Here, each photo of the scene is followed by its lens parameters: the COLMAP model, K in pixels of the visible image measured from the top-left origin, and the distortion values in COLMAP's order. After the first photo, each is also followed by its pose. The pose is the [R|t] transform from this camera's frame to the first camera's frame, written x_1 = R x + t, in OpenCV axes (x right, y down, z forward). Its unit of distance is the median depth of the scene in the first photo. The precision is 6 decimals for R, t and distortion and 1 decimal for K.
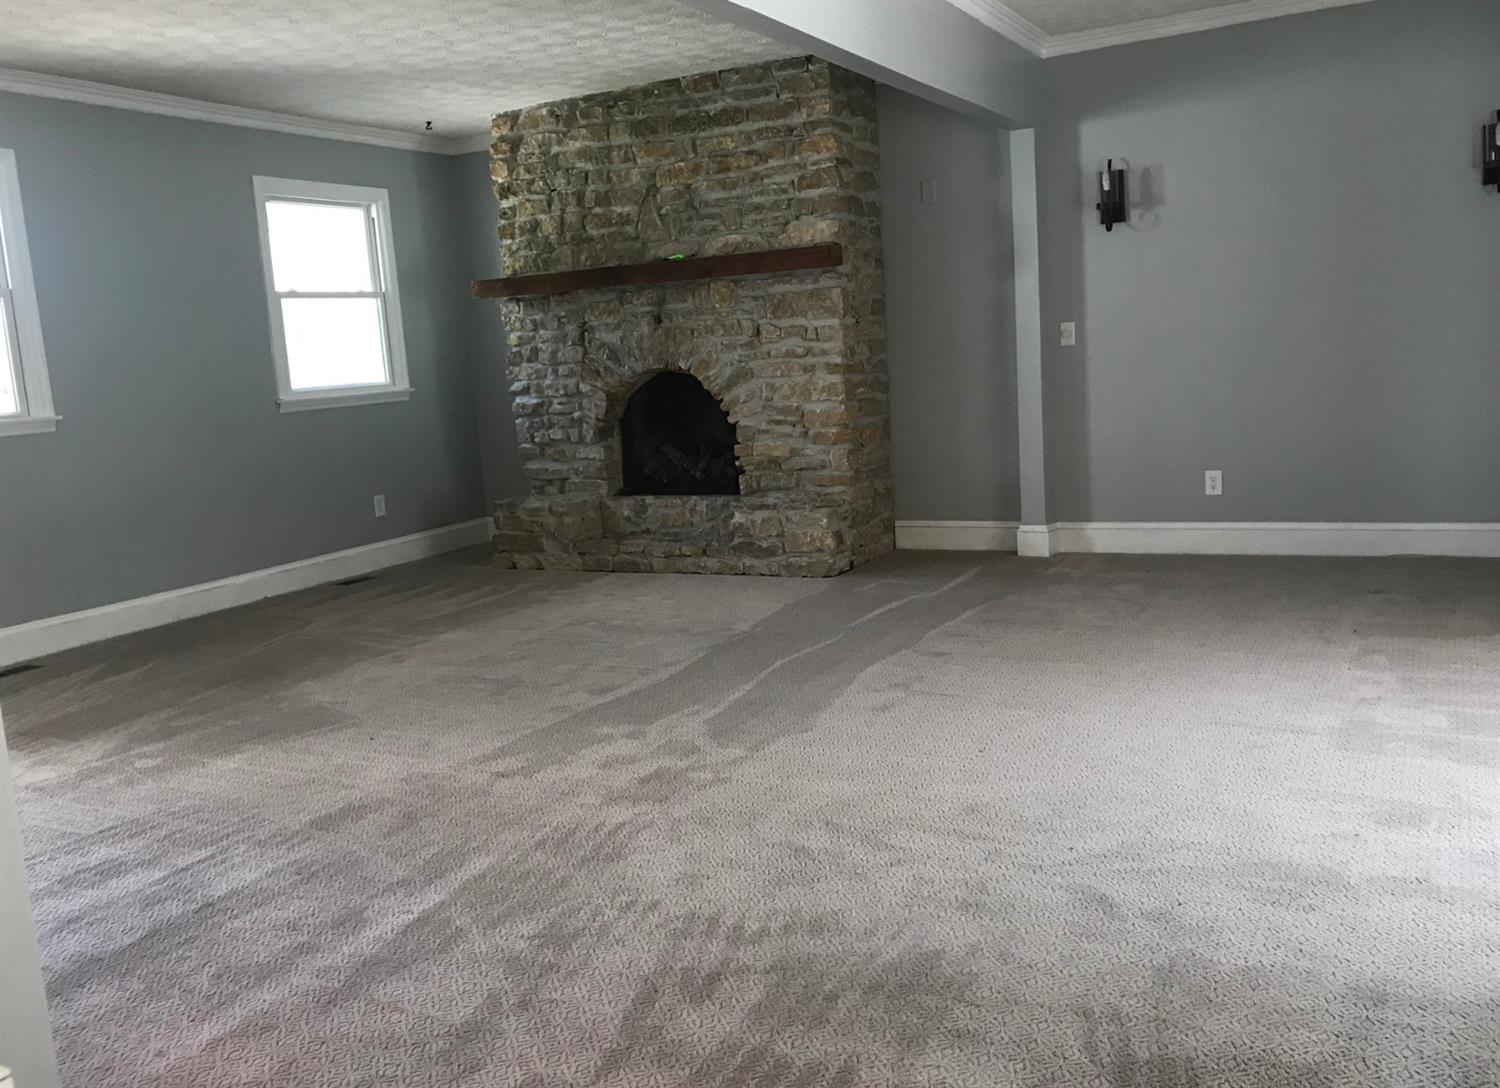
lens RADIAL K [[1252.0, 0, 750.0], [0, 1252.0, 544.0], [0, 0, 1]] dist [0.149237, -0.363084]
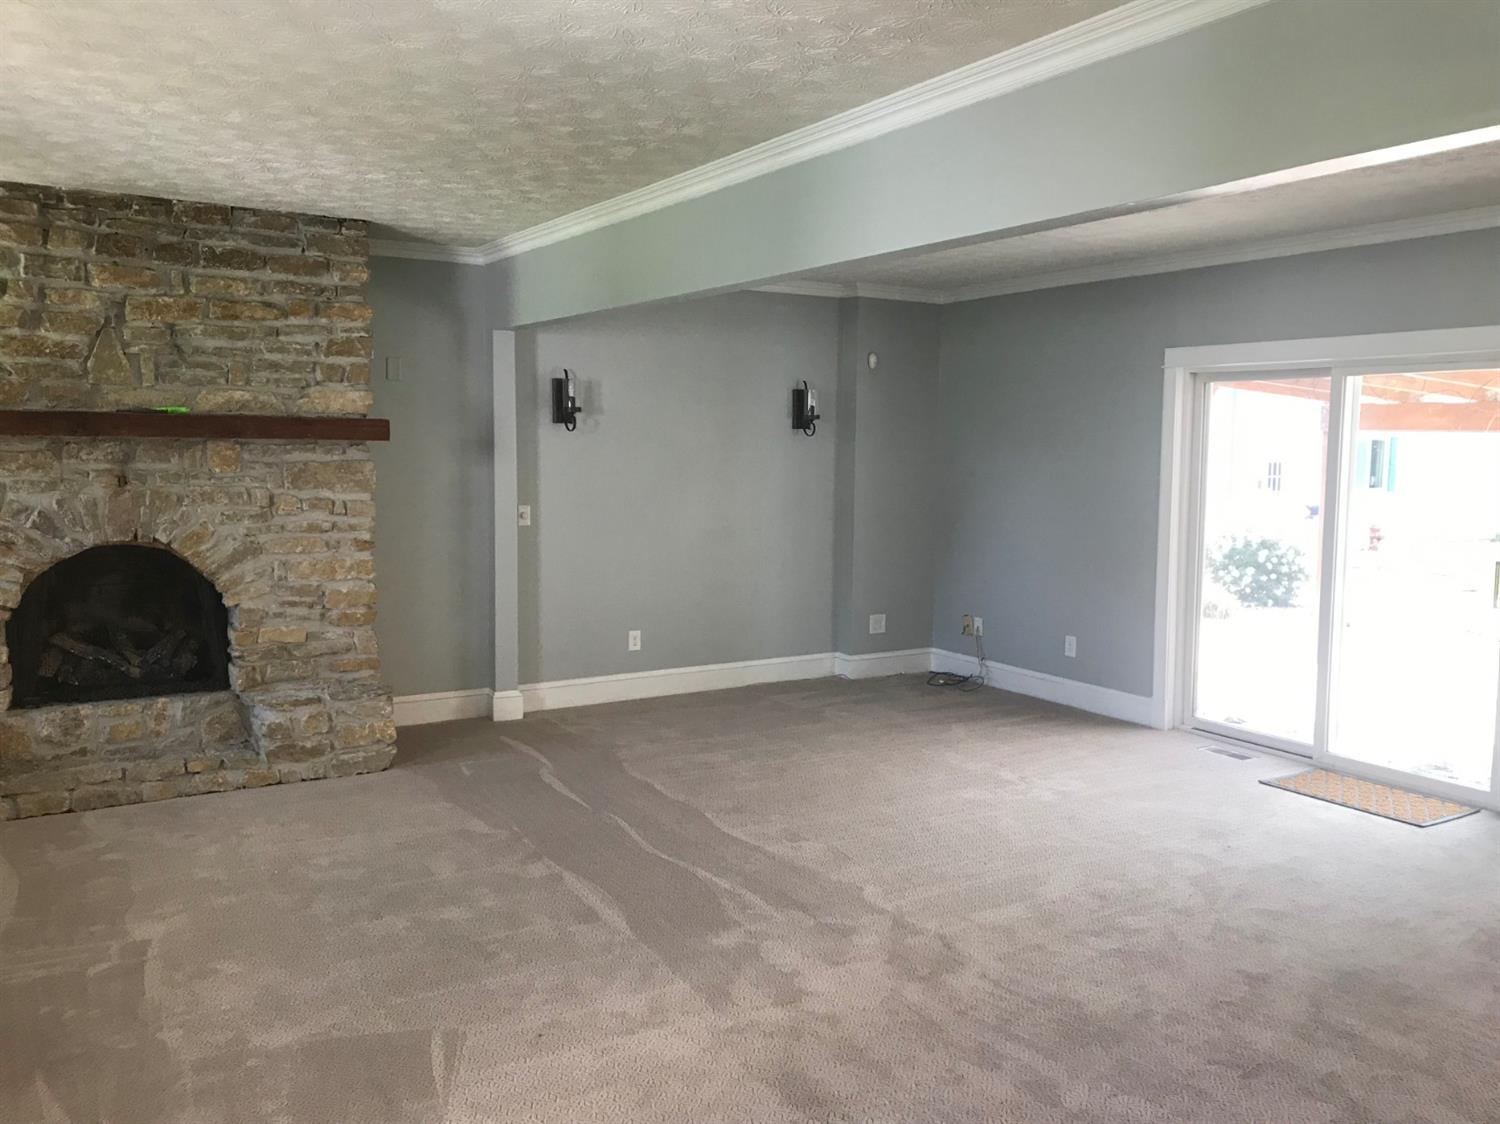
lens RADIAL K [[1235.9, 0, 750.0], [0, 1235.9, 562.0], [0, 0, 1]] dist [0.026770, 0.004235]
pose [[0.509587, -0.013834, 0.860308, -0.570151], [0.086638, 0.995614, -0.035309, -0.068489], [-0.856046, 0.092529, 0.508551, 0.280546]]
